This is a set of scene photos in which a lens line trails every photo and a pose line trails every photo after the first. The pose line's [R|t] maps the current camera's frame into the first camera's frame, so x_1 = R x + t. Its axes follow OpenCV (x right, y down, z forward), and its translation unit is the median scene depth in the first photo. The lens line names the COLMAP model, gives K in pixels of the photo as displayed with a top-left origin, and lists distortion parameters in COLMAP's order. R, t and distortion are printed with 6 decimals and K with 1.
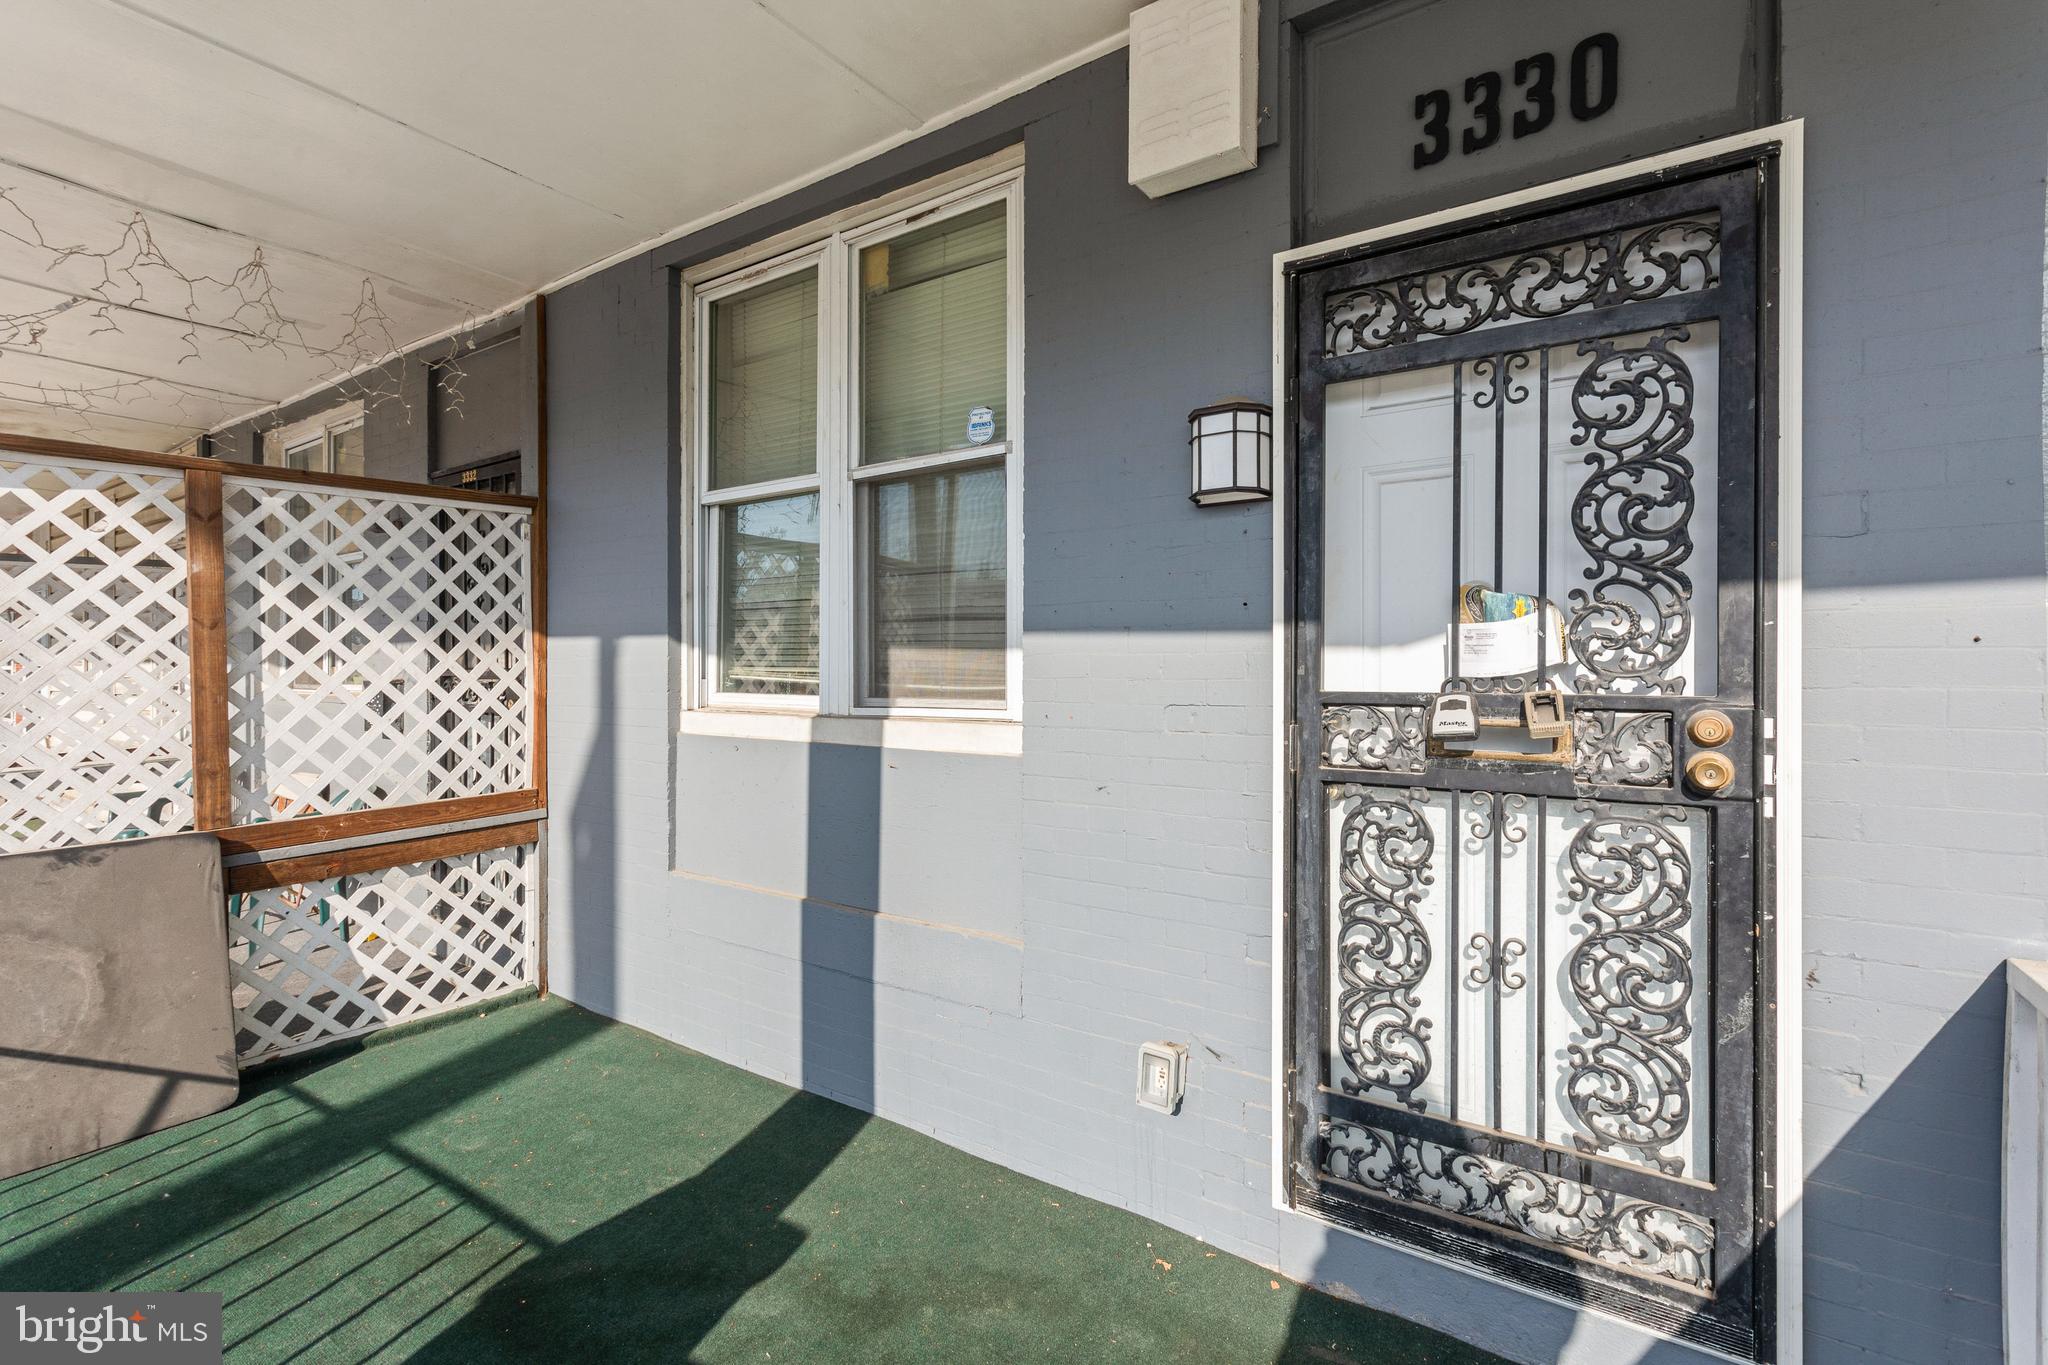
lens RADIAL K [[965.4, 0, 1017.5], [0, 965.4, 672.2], [0, 0, 1]] dist [0.002804, 0.000182]
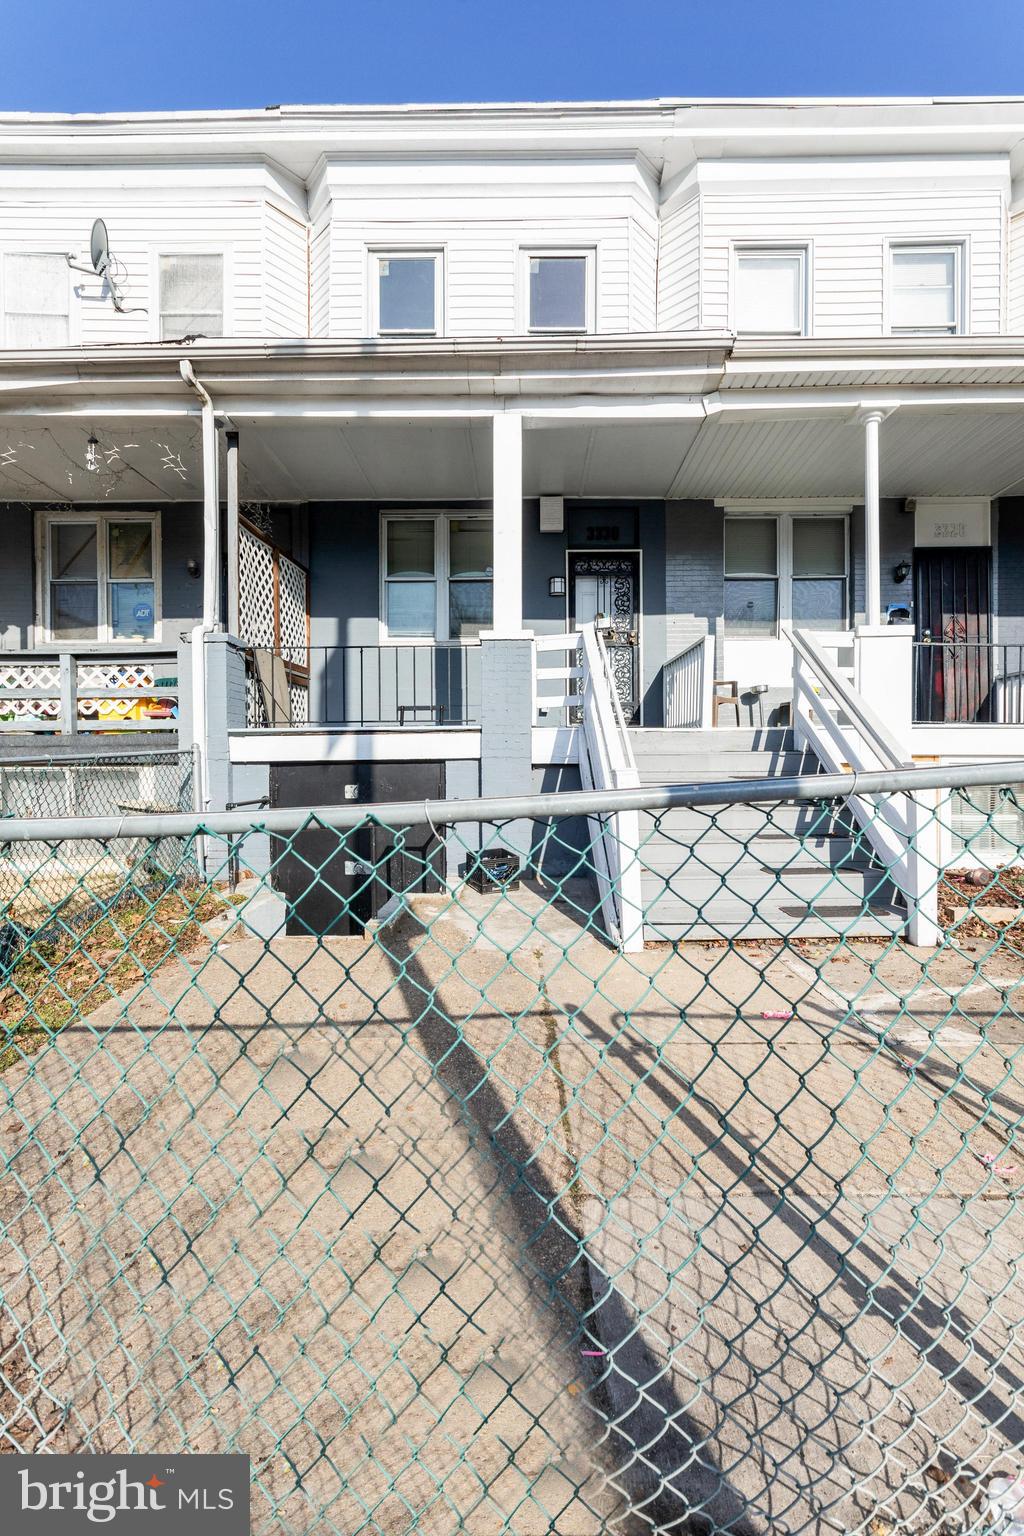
lens RADIAL K [[724.1, 0, 512.0], [0, 724.1, 768.0], [0, 0, 1]] dist [0.002804, 0.000182]
pose [[0.820234, -0.003679, 0.572017, -2.549967], [0.002181, 0.999992, 0.003304, 0.855006], [-0.572024, -0.001462, 0.820235, -2.379760]]
